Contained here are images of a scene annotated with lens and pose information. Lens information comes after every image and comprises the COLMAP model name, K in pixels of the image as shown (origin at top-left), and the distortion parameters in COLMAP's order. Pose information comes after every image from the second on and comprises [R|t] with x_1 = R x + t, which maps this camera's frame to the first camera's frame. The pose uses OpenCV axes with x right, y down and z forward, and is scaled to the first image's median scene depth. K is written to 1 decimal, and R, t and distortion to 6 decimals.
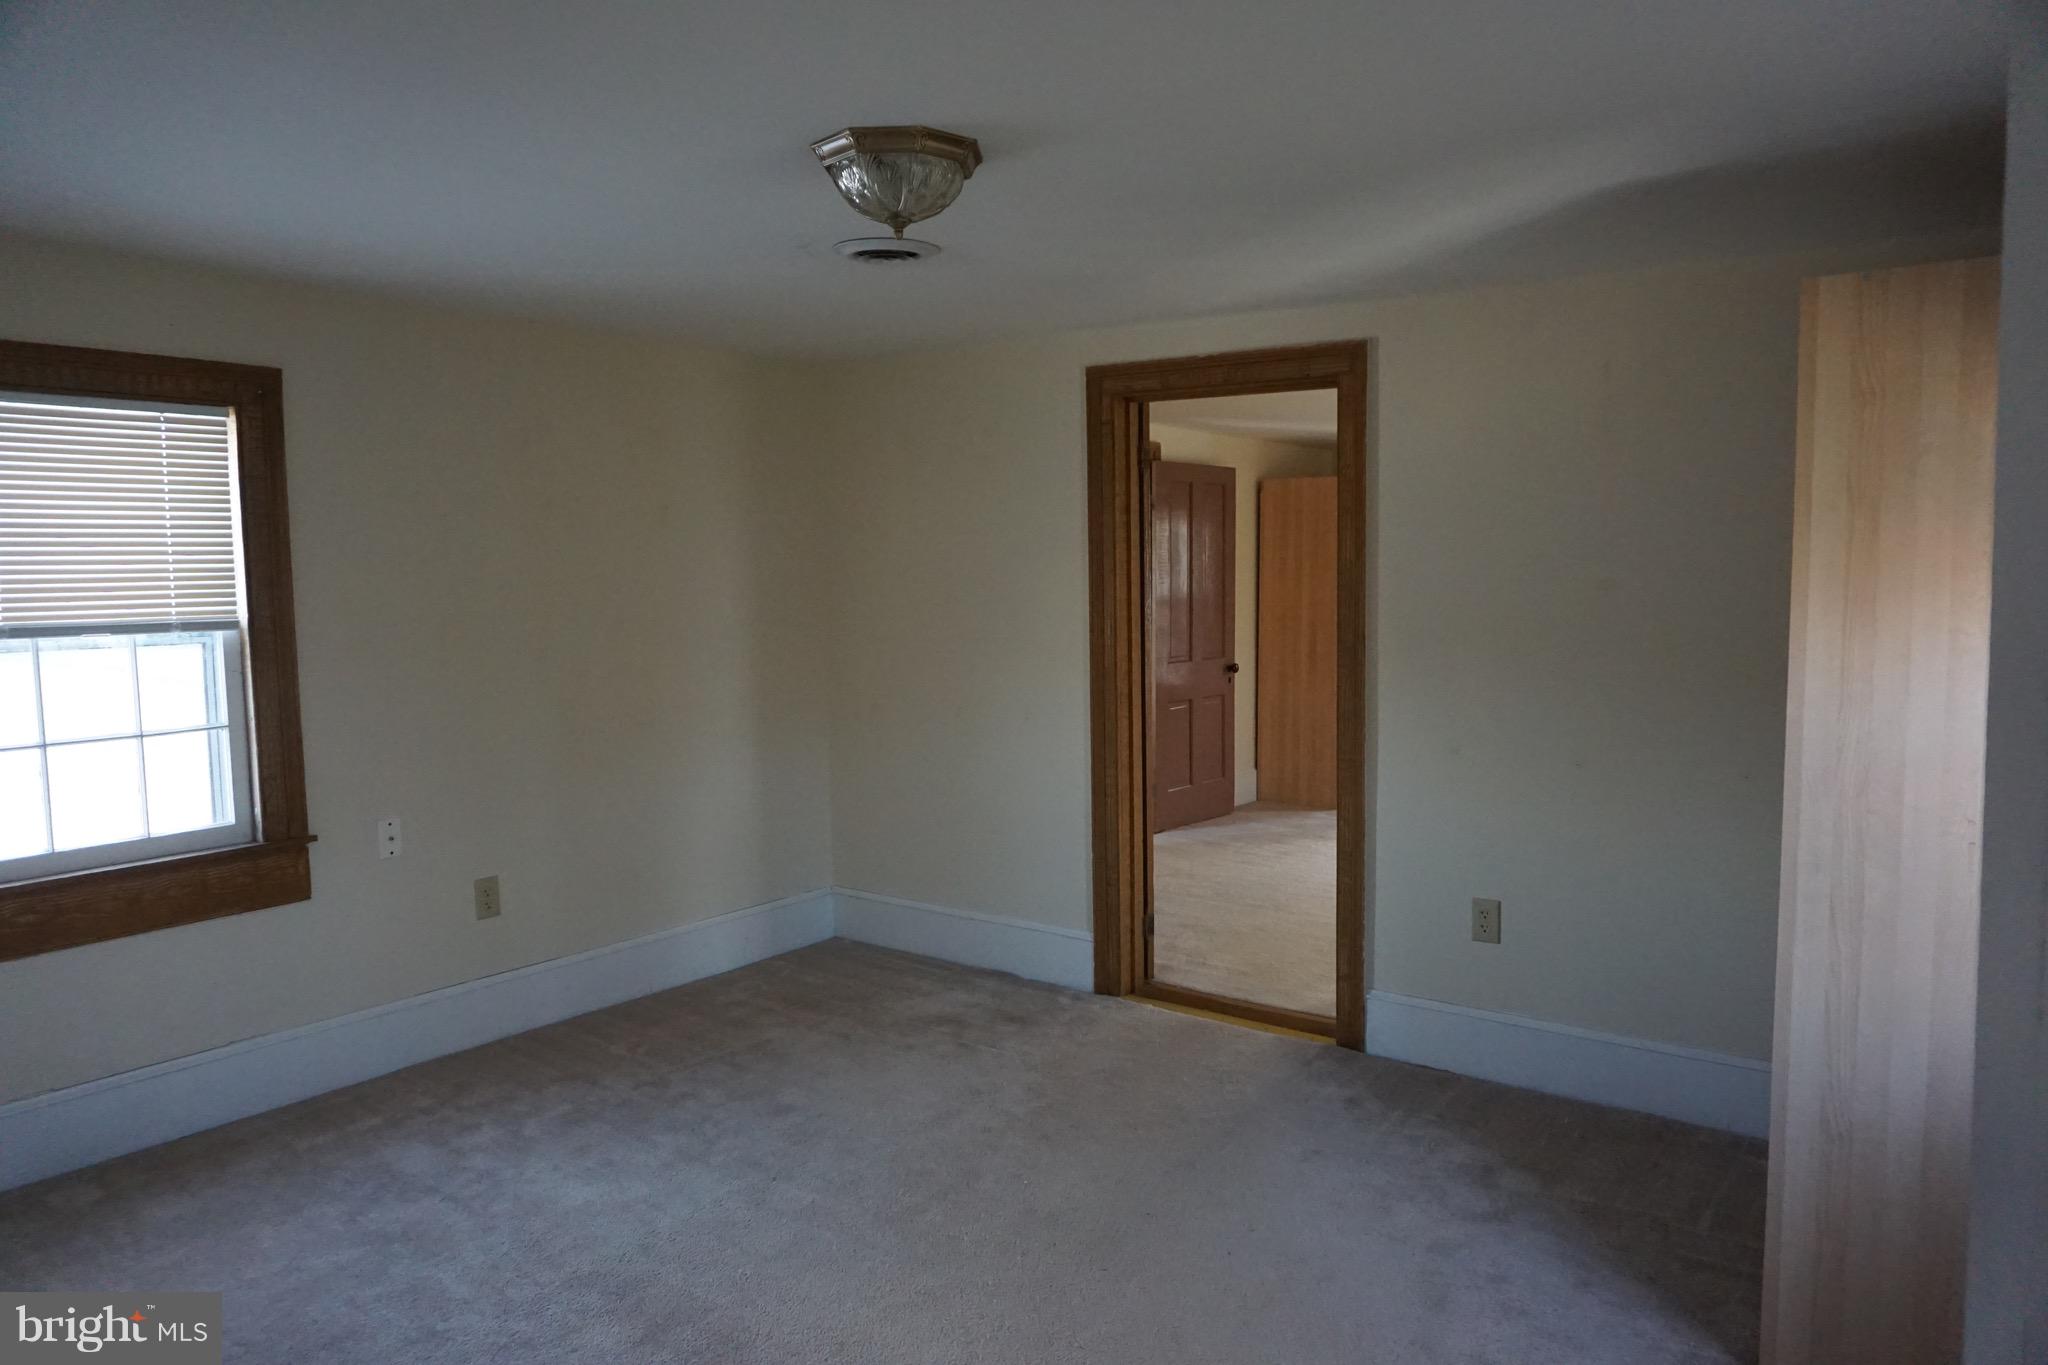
lens RADIAL K [[1378.4, 0, 1024.0], [0, 1378.4, 682.5], [0, 0, 1]] dist [-0.000455, -0.001167]
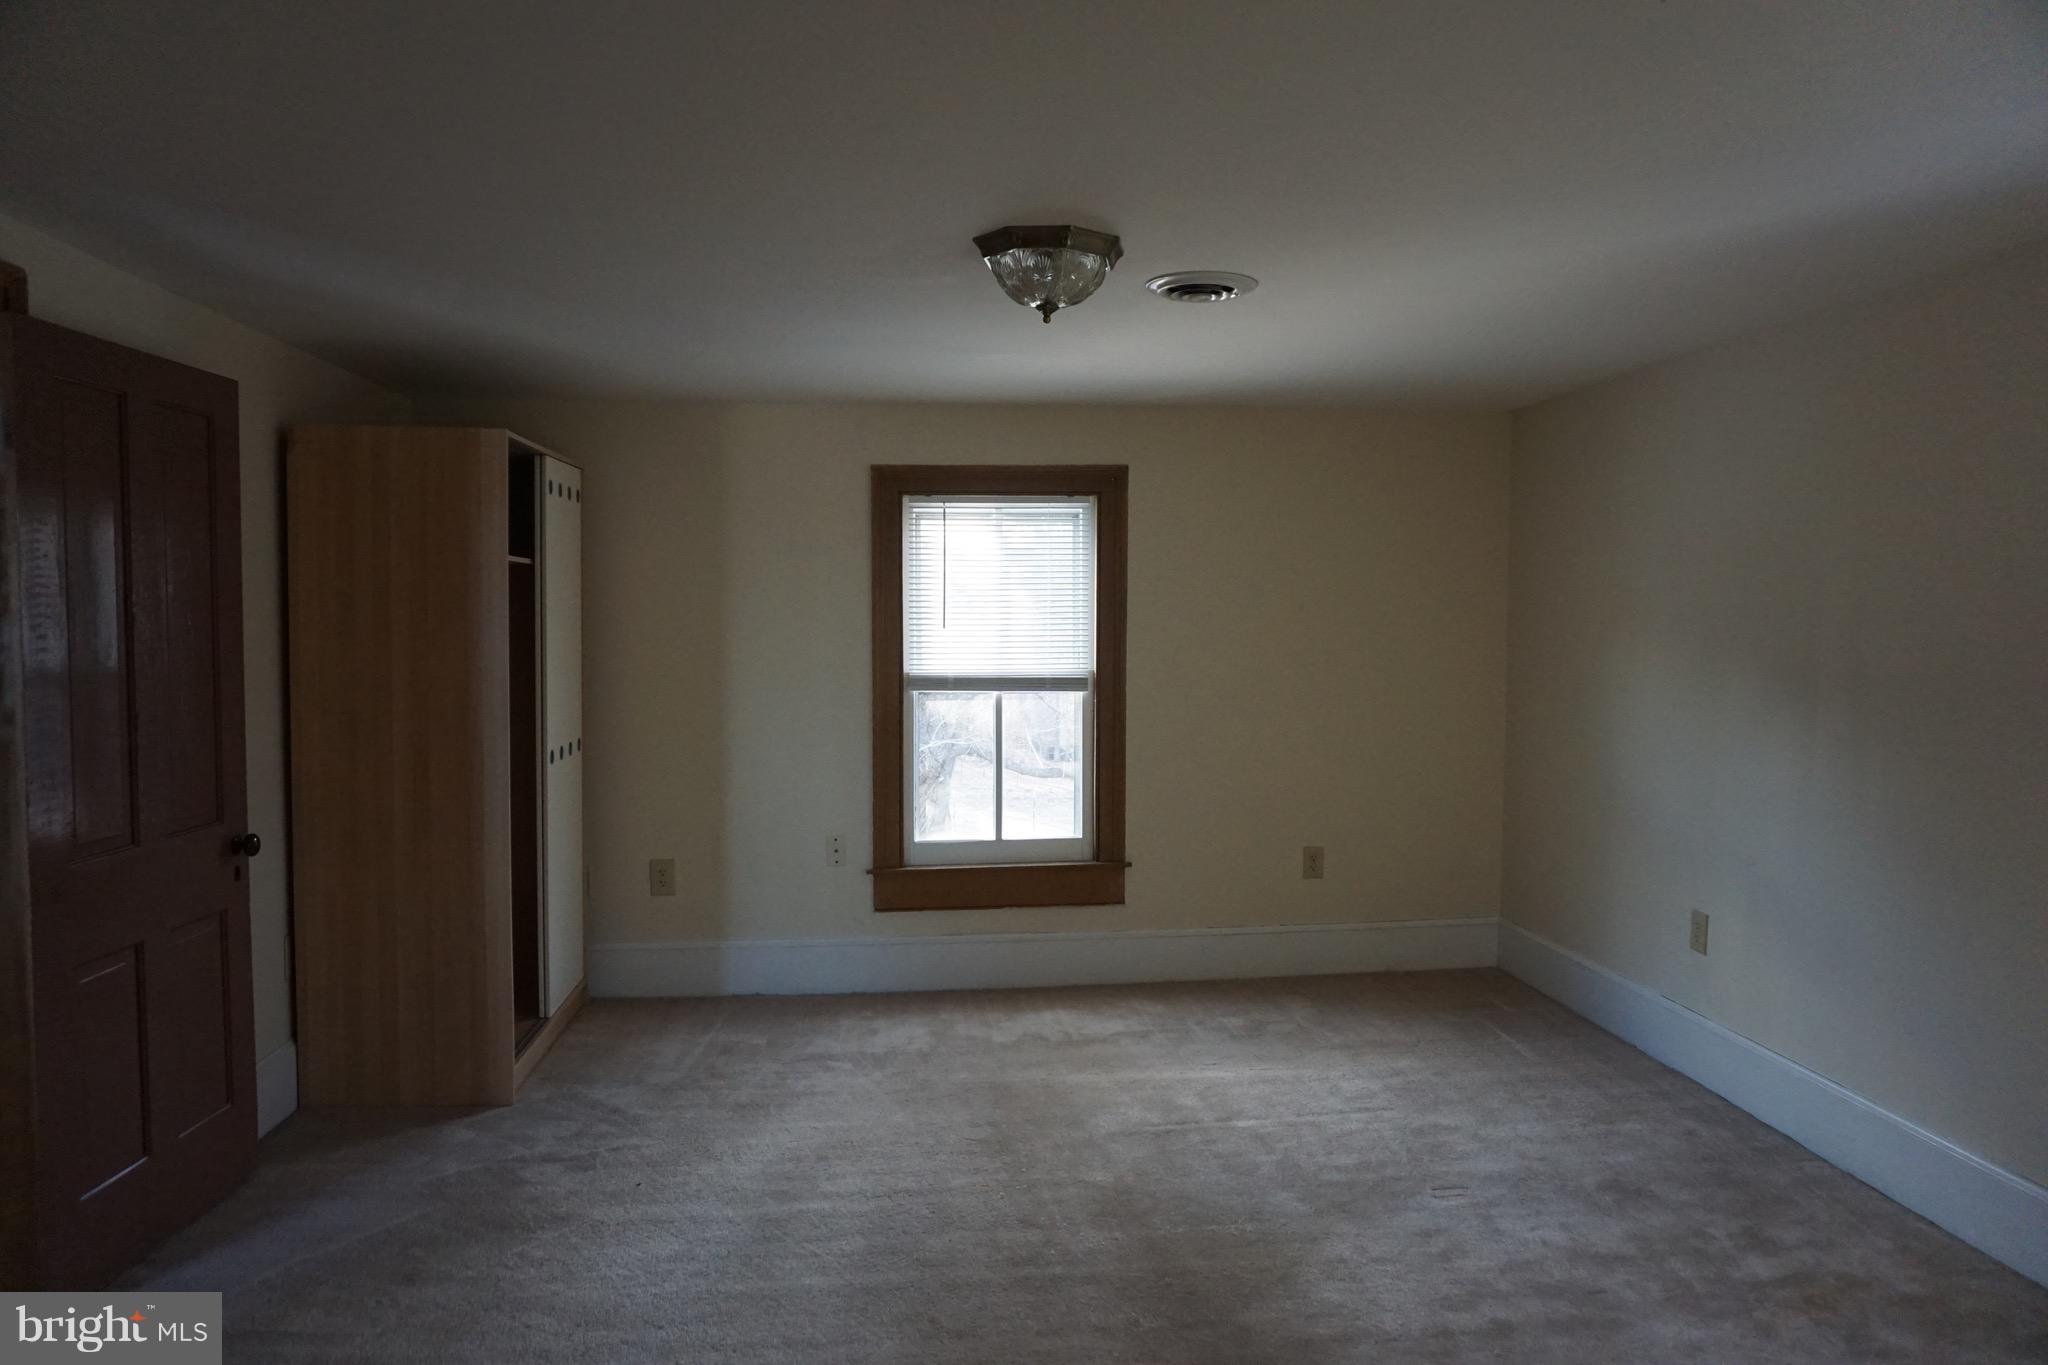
lens RADIAL K [[1378.4, 0, 1024.0], [0, 1378.4, 682.5], [0, 0, 1]] dist [-0.000455, -0.001167]
pose [[0.763148, -0.017042, 0.645999, 0.056134], [0.040835, 0.998926, -0.021888, -0.035307], [-0.644932, 0.043084, 0.763024, 0.489716]]
